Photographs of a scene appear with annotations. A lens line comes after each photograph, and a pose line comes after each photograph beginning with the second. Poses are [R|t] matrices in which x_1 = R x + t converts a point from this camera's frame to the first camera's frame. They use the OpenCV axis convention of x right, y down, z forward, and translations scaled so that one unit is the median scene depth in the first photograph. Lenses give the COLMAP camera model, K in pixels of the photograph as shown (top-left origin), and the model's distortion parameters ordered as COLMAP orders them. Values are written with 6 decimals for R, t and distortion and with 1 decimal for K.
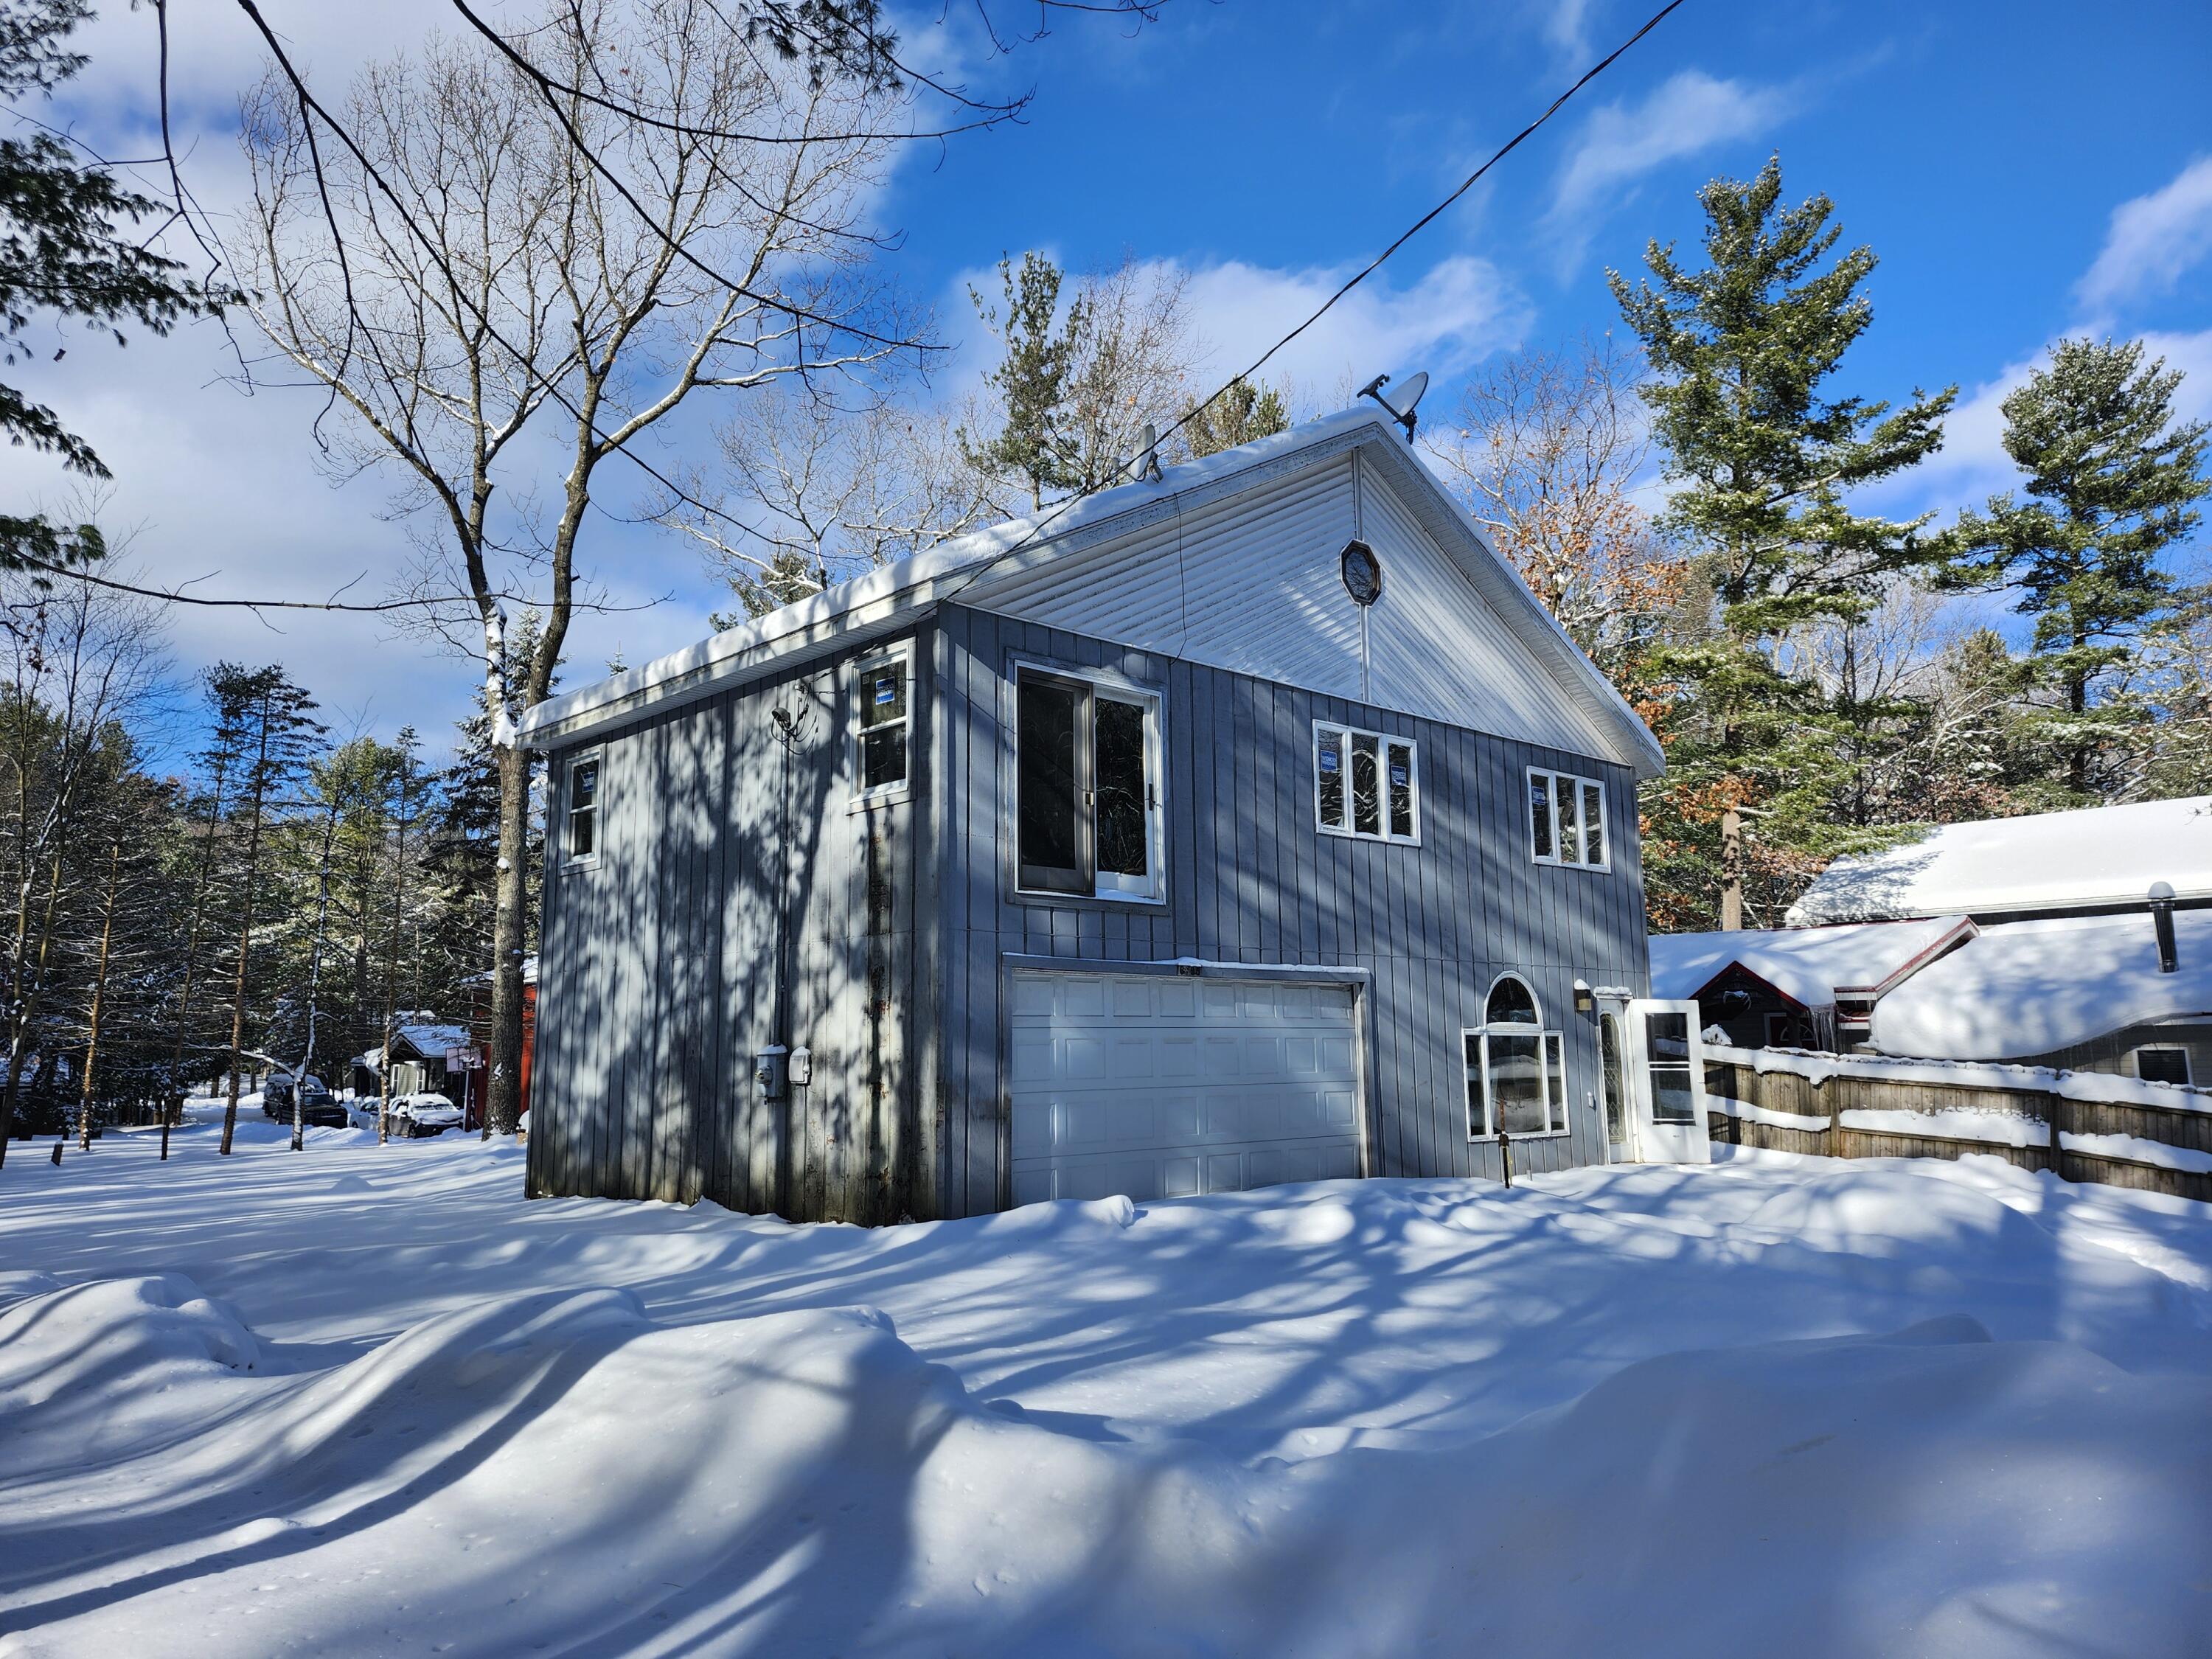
lens RADIAL K [[1532.1, 0, 1099.6], [0, 1532.1, 799.4], [0, 0, 1]] dist [0.122157, -0.145339]
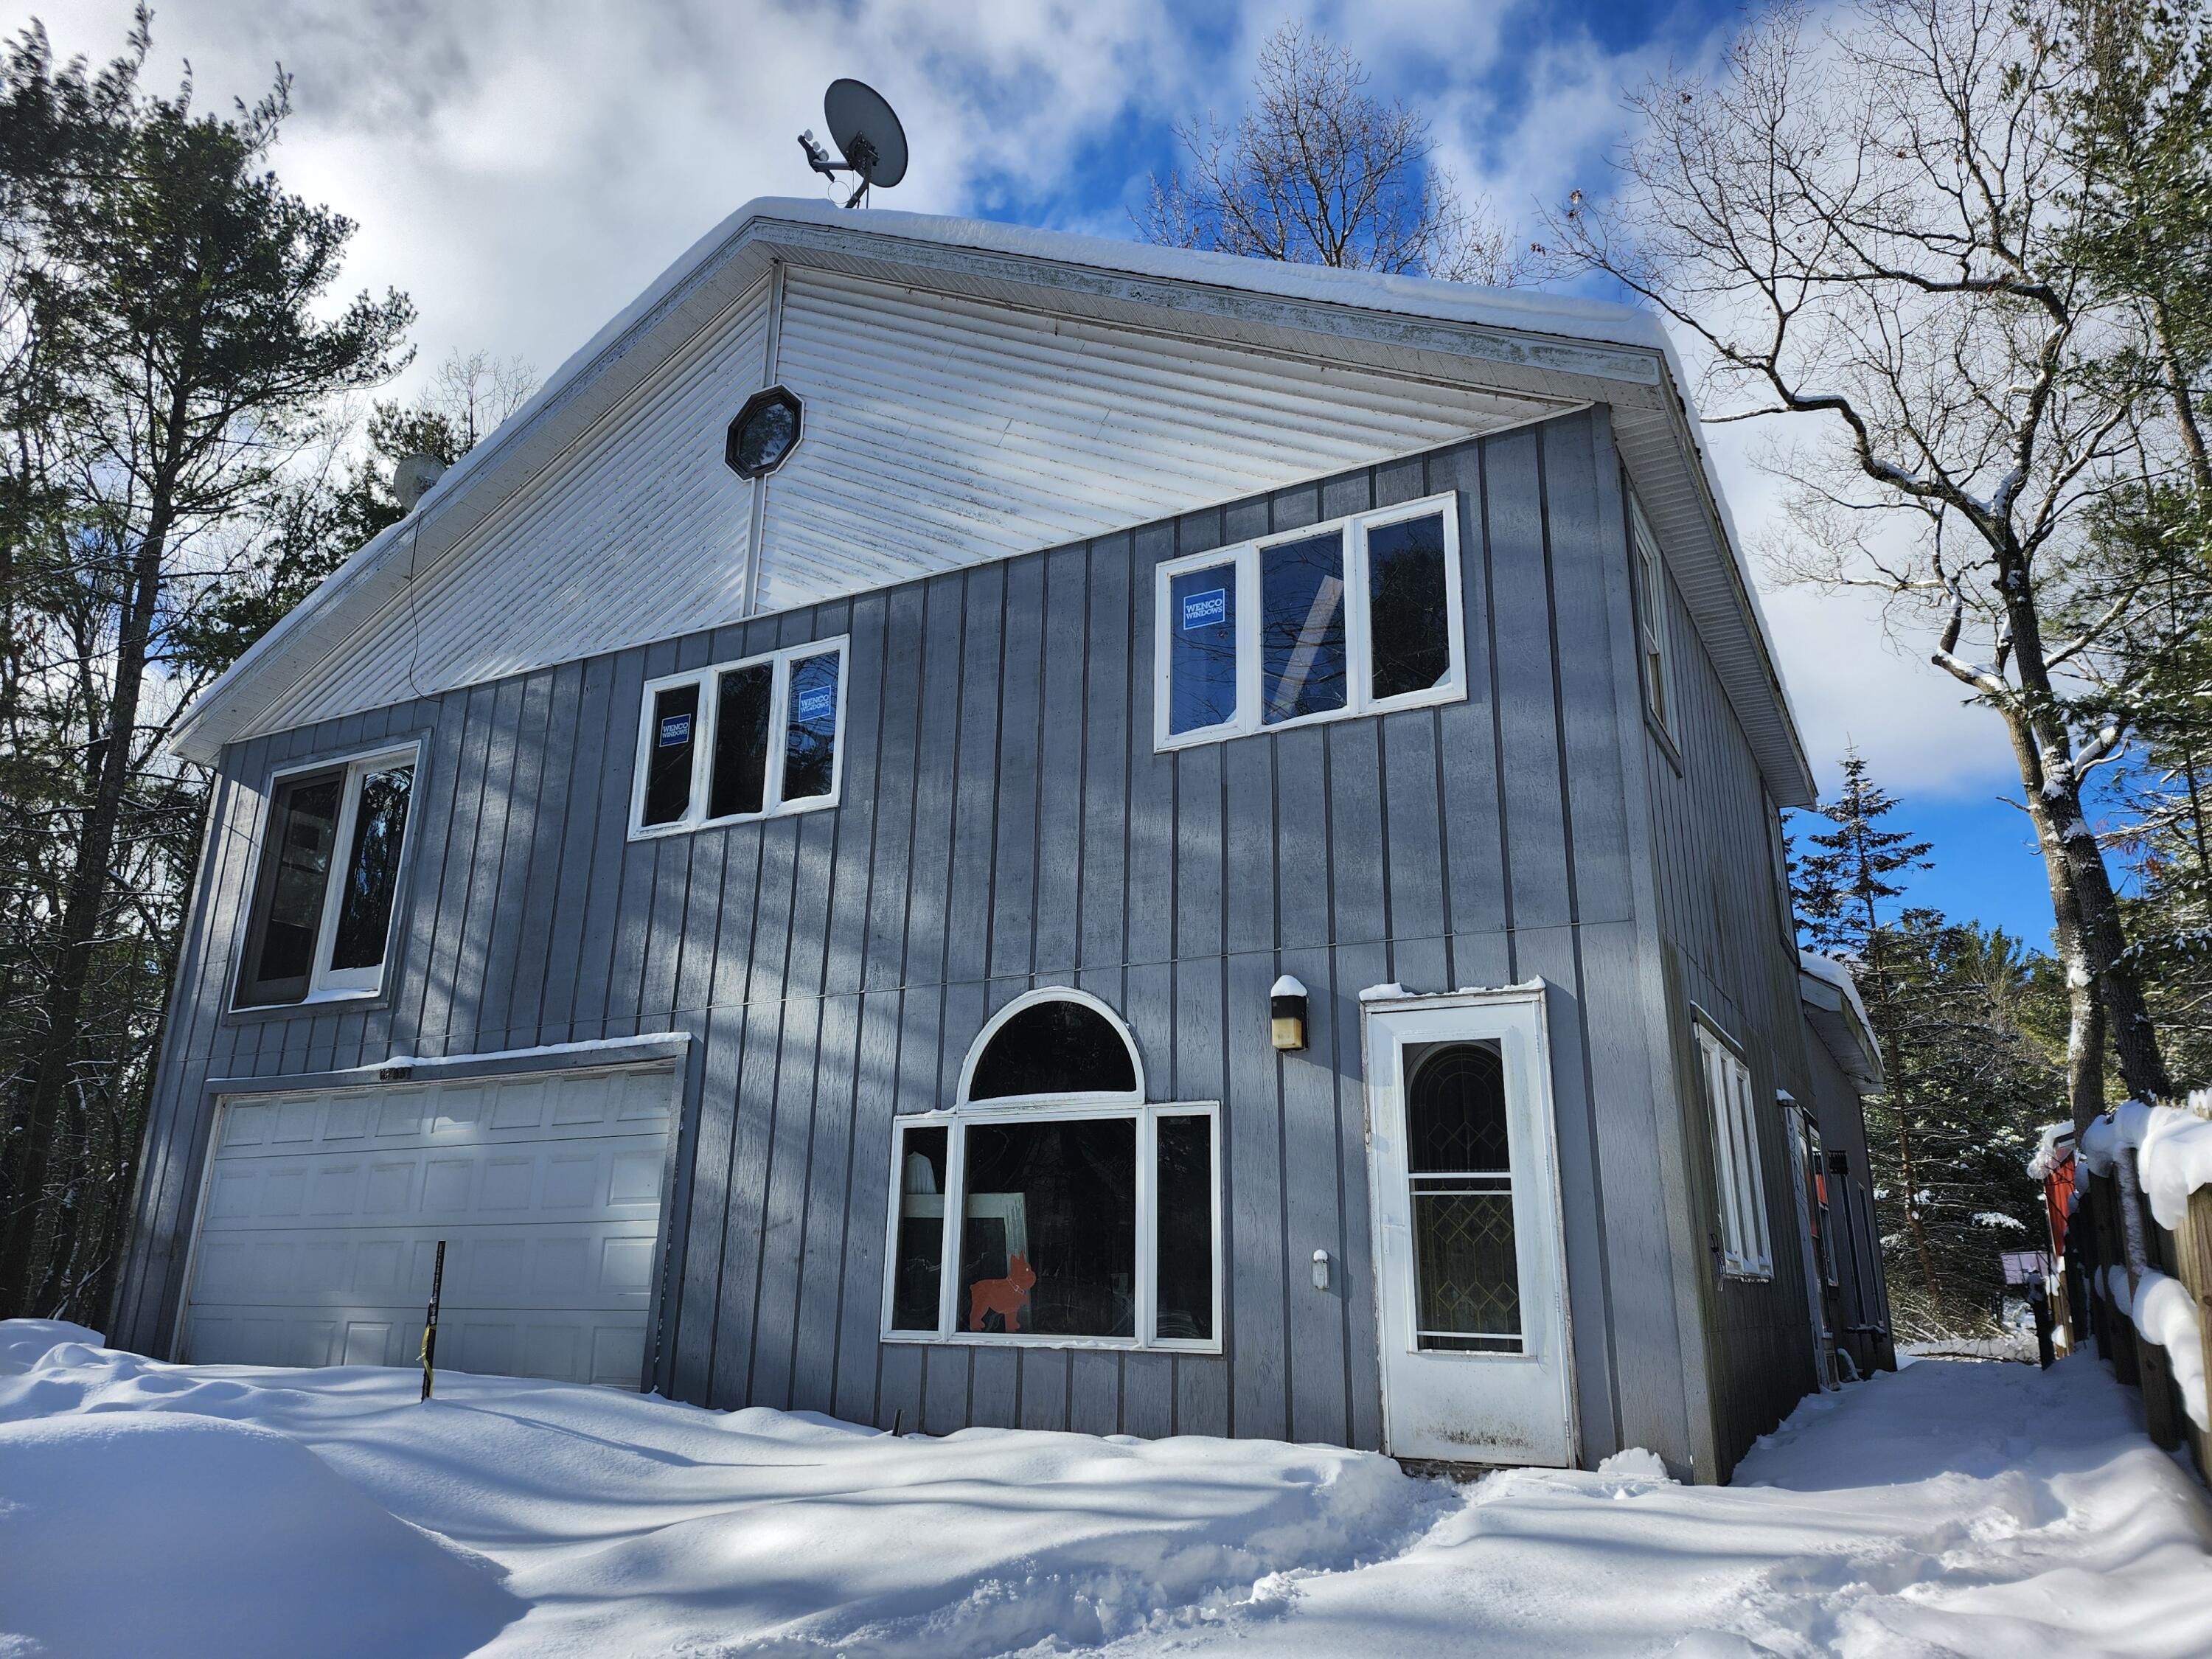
lens RADIAL K [[1532.1, 0, 1099.6], [0, 1532.1, 799.4], [0, 0, 1]] dist [0.122157, -0.145339]
pose [[0.299551, -0.271029, -0.914775, 0.808458], [0.141354, 0.960828, -0.238386, 0.189577], [0.943551, -0.057899, 0.326128, 0.949143]]
